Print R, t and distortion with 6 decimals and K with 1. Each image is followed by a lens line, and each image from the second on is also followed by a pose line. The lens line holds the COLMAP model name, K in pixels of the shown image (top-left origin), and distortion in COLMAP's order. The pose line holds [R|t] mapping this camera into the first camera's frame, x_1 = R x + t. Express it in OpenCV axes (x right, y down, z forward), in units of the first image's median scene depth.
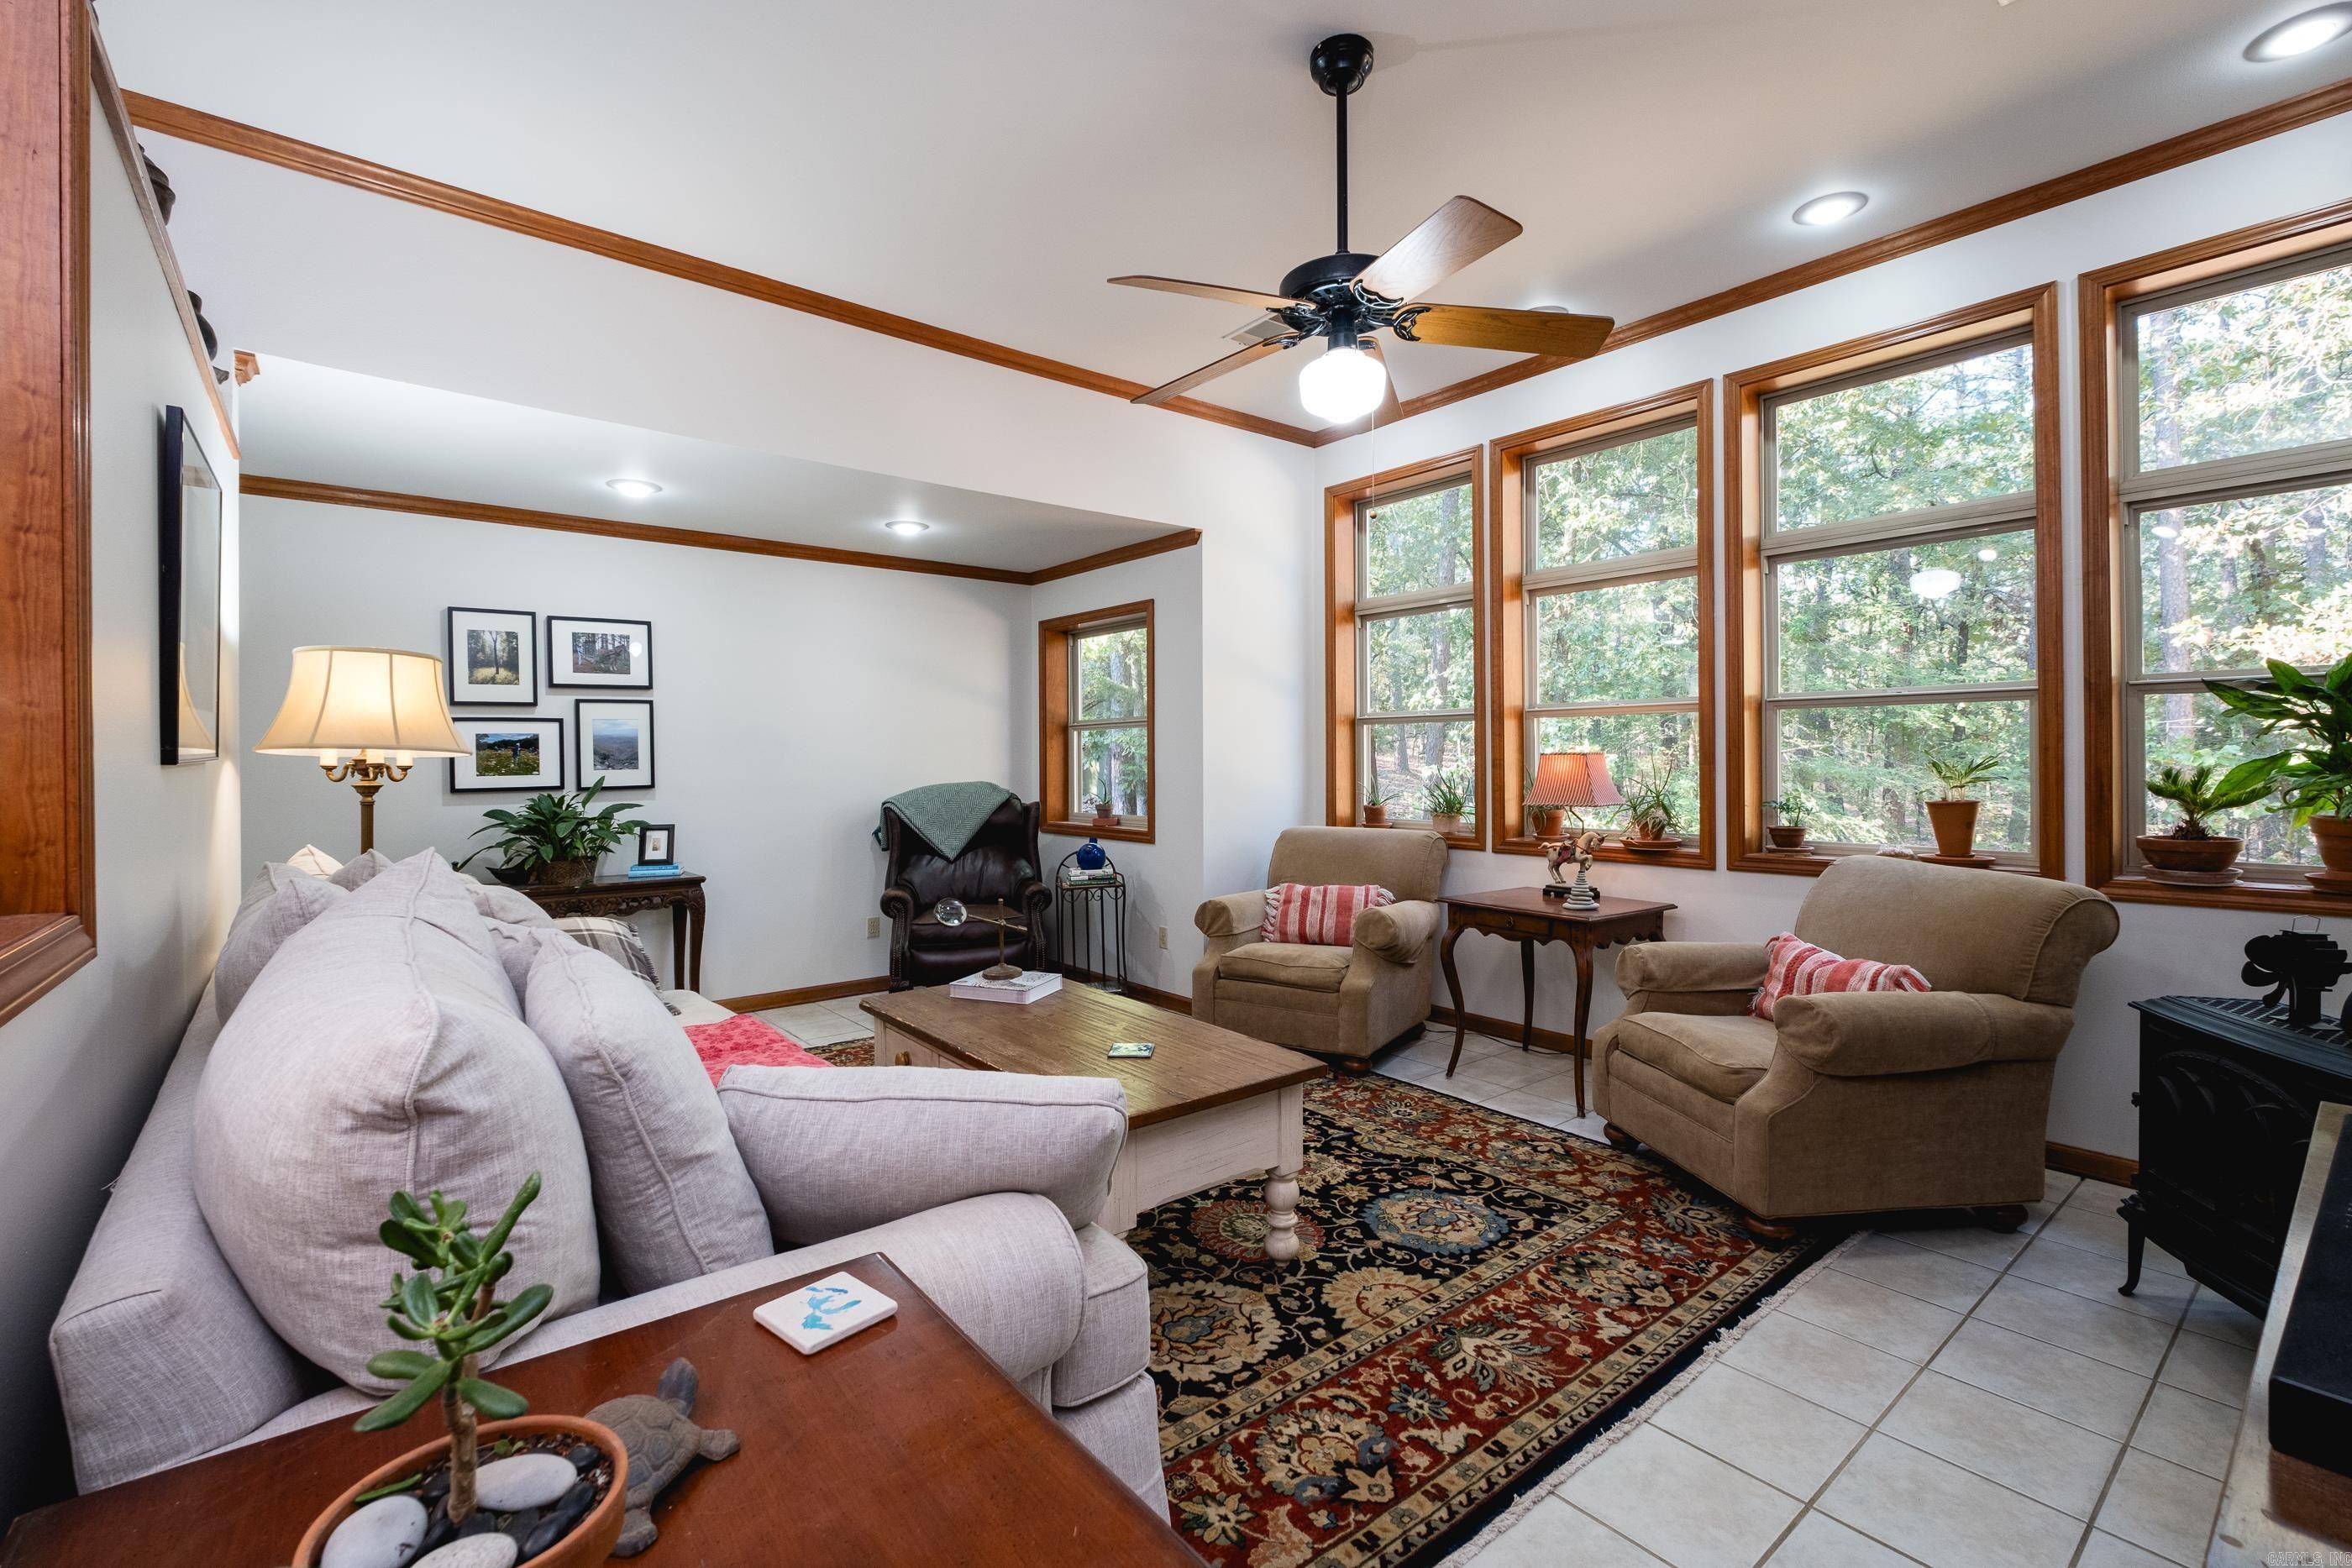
lens RADIAL K [[1021.4, 0, 1175.7], [0, 1021.4, 754.0], [0, 0, 1]] dist [-0.004097, -0.001055]
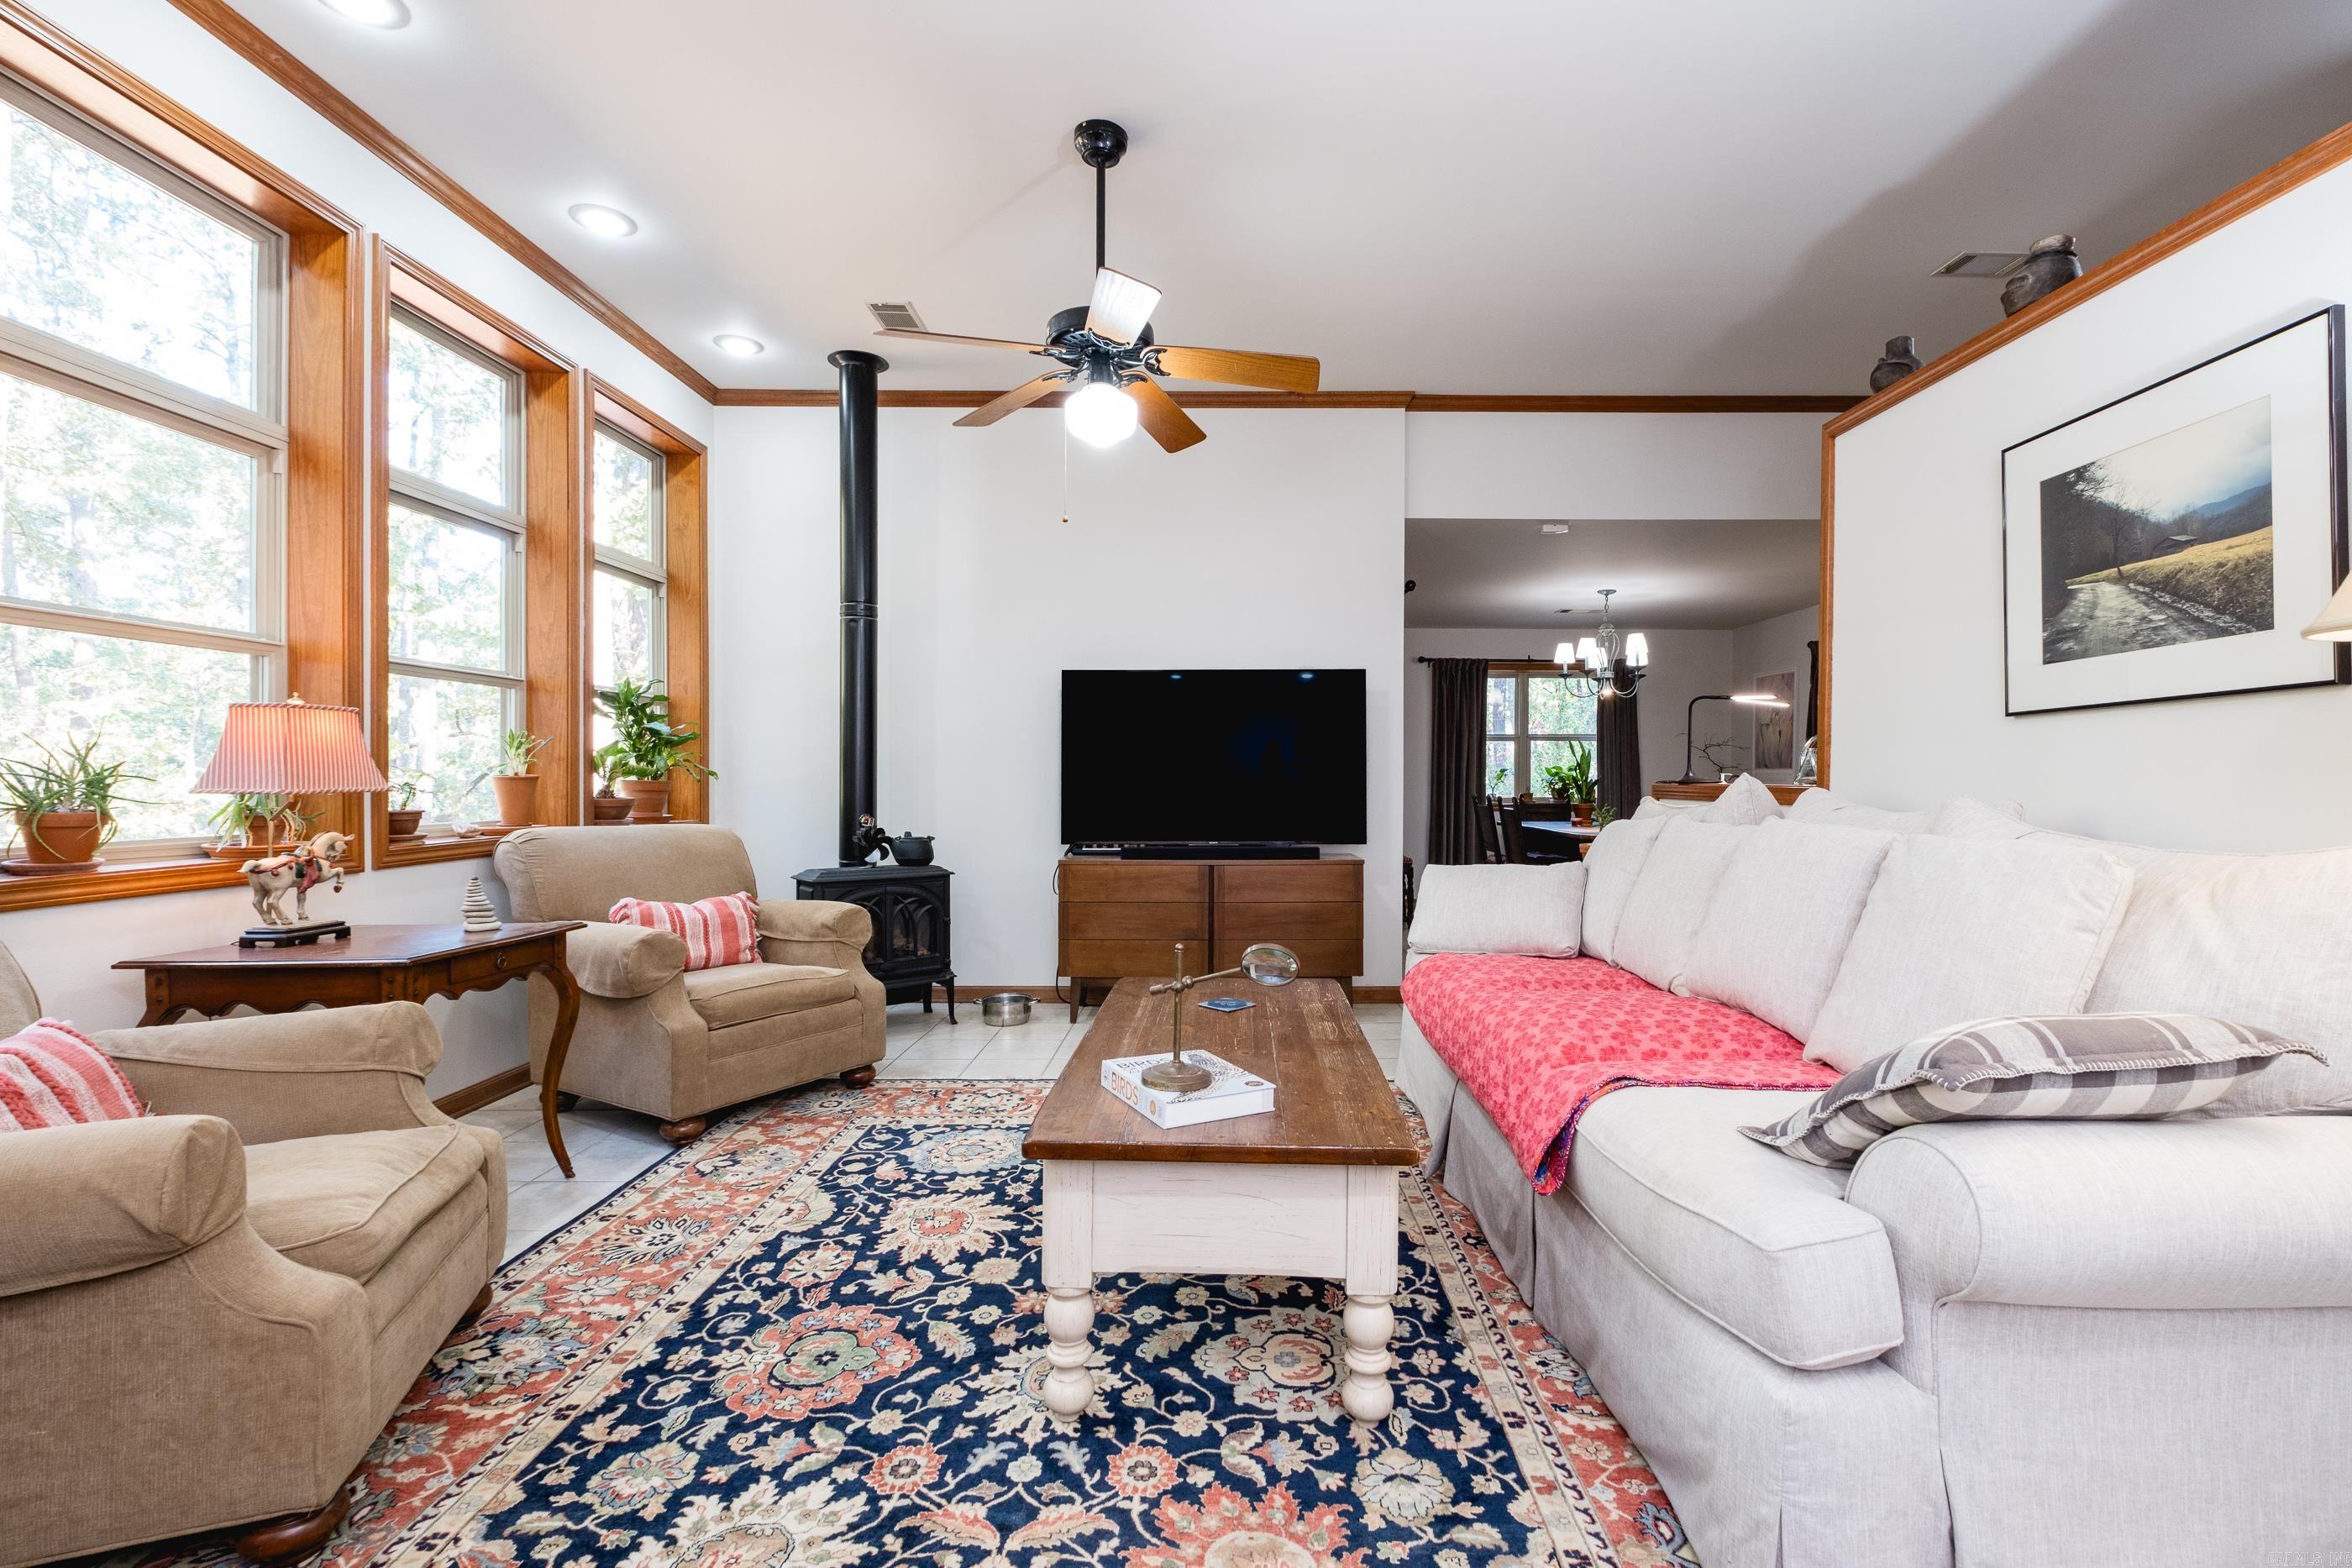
lens RADIAL K [[1021.4, 0, 1231.2], [0, 1021.4, 784.3], [0, 0, 1]] dist [-0.004097, -0.001055]
pose [[-0.803450, 0.003987, 0.595359, -0.559907], [-0.002064, 0.999953, -0.009482, 0.064649], [-0.595369, -0.008847, -0.803404, 1.537165]]
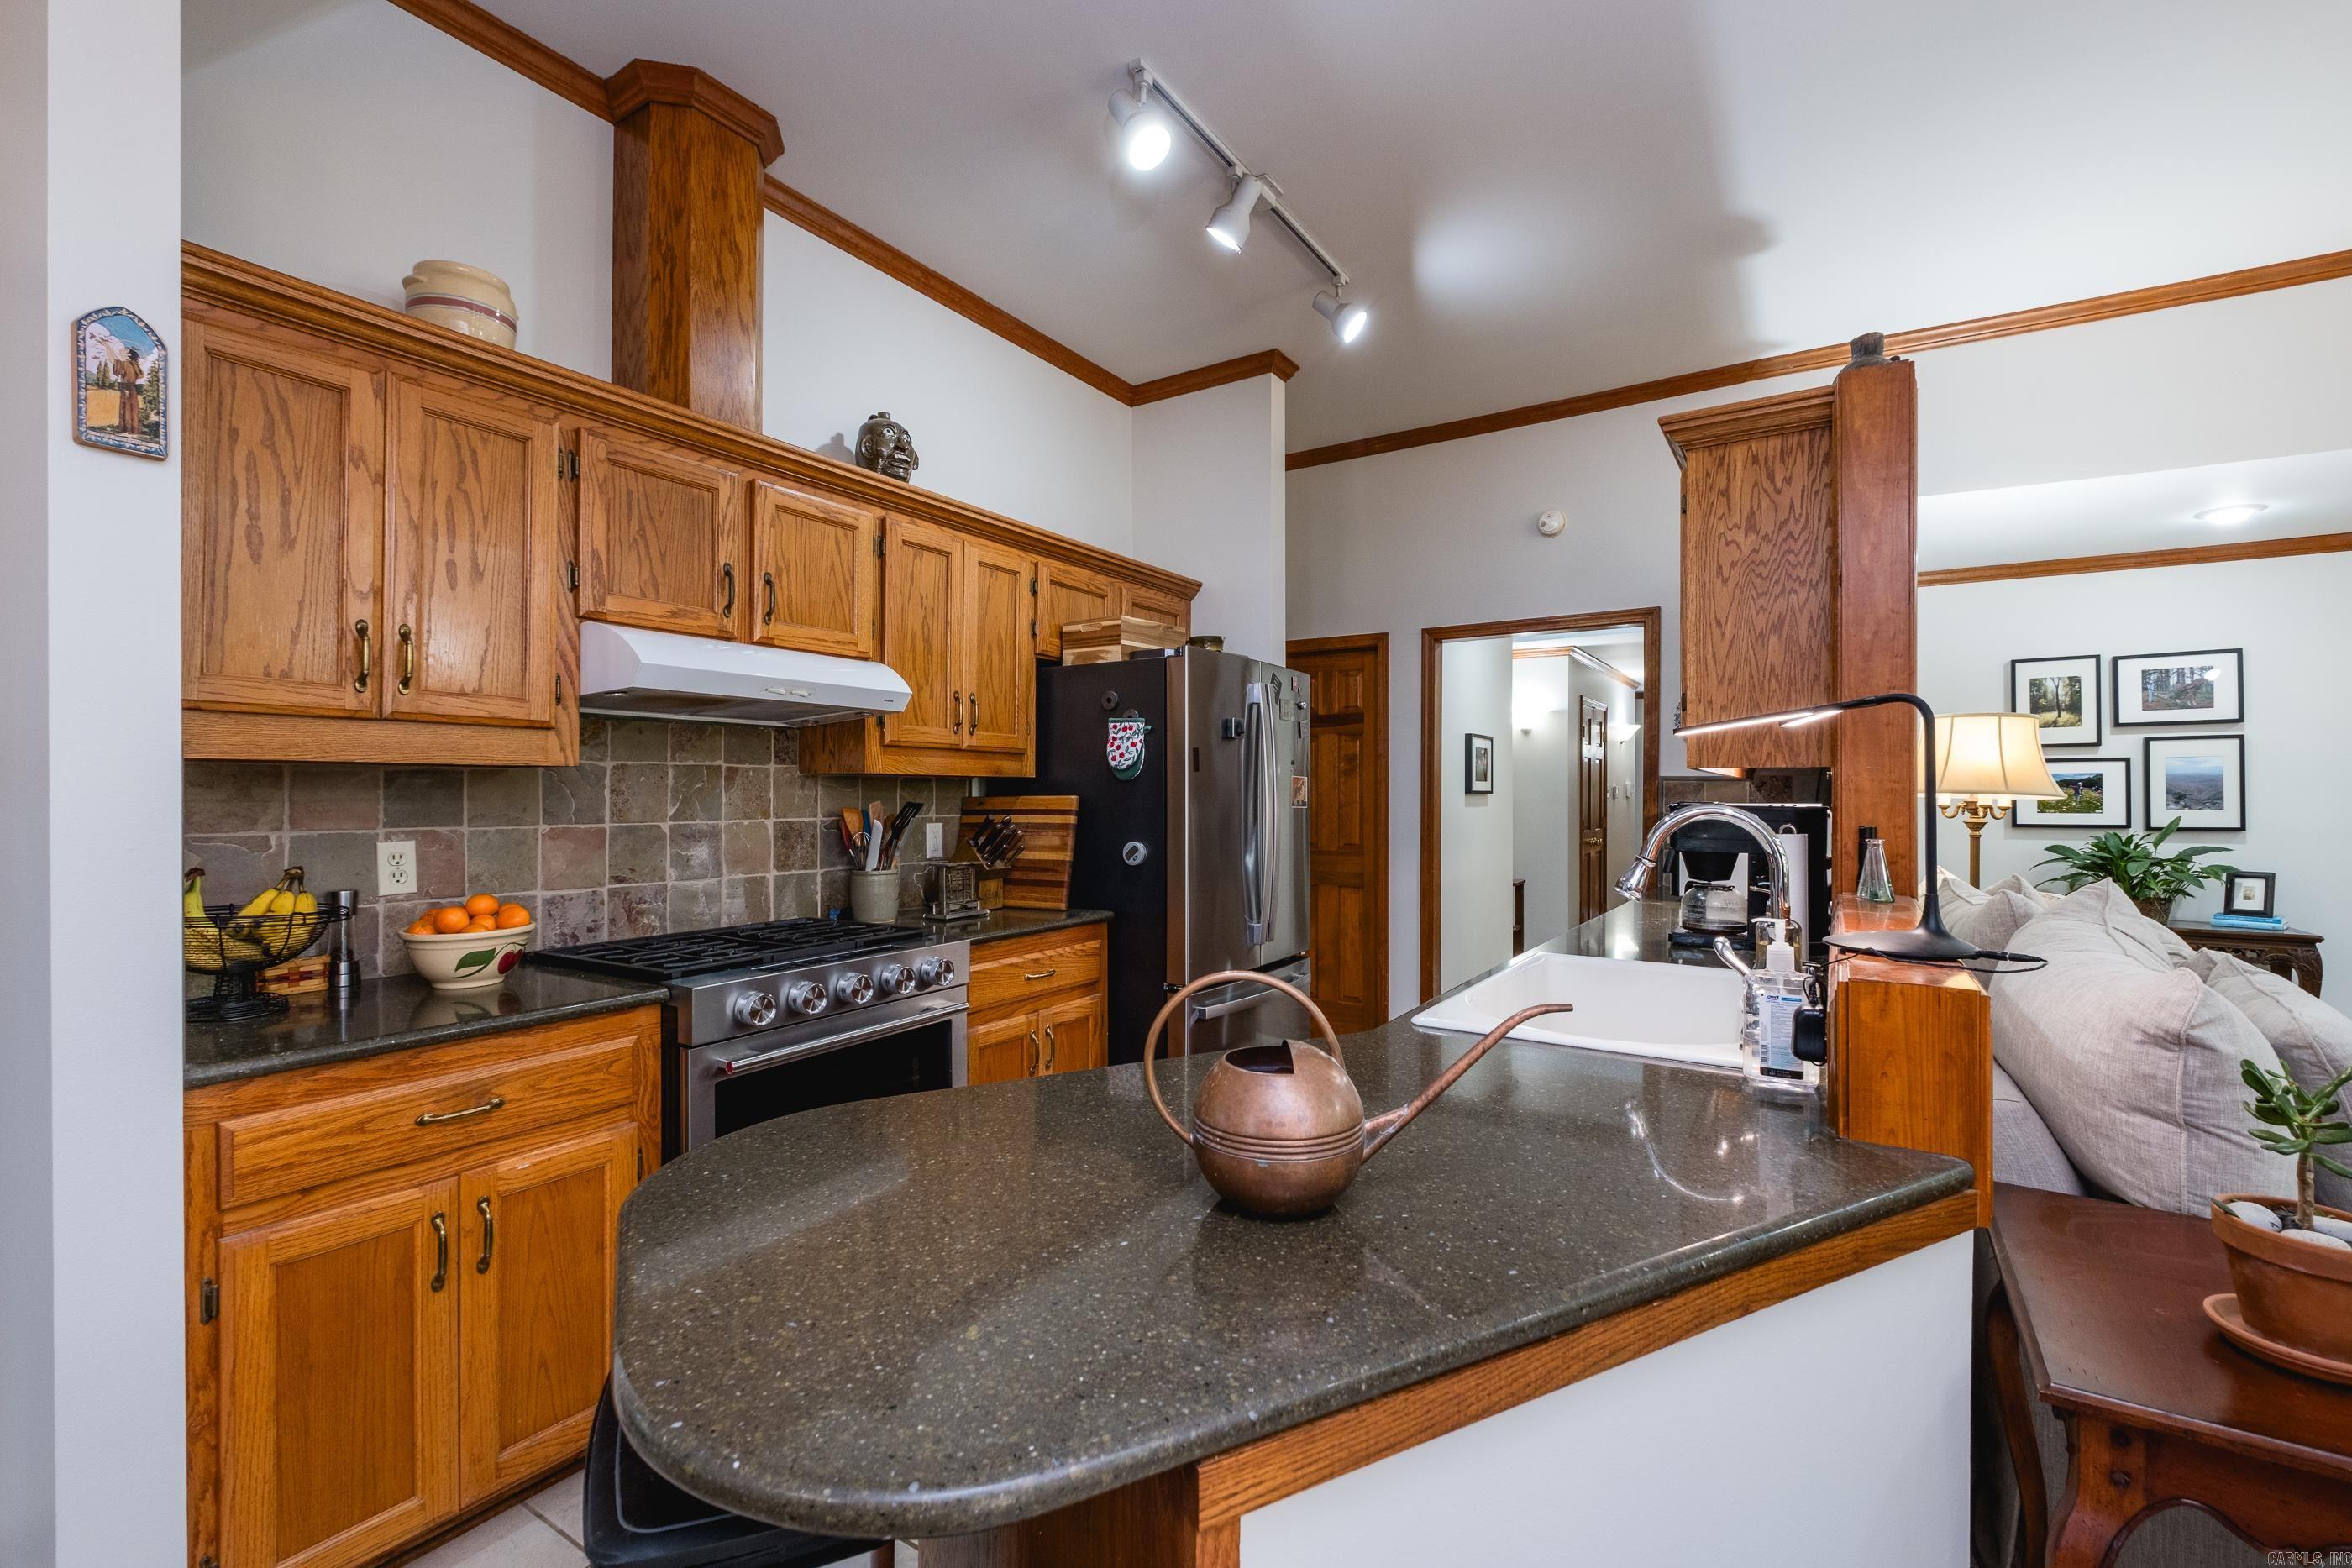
lens RADIAL K [[1021.4, 0, 1202.5], [0, 1021.4, 789.2], [0, 0, 1]] dist [-0.004097, -0.001055]
pose [[0.319680, 0.008406, -0.947488, 0.079479], [-0.000926, 0.999963, 0.008559, -0.018181], [0.947525, -0.001859, 0.319676, -0.275751]]
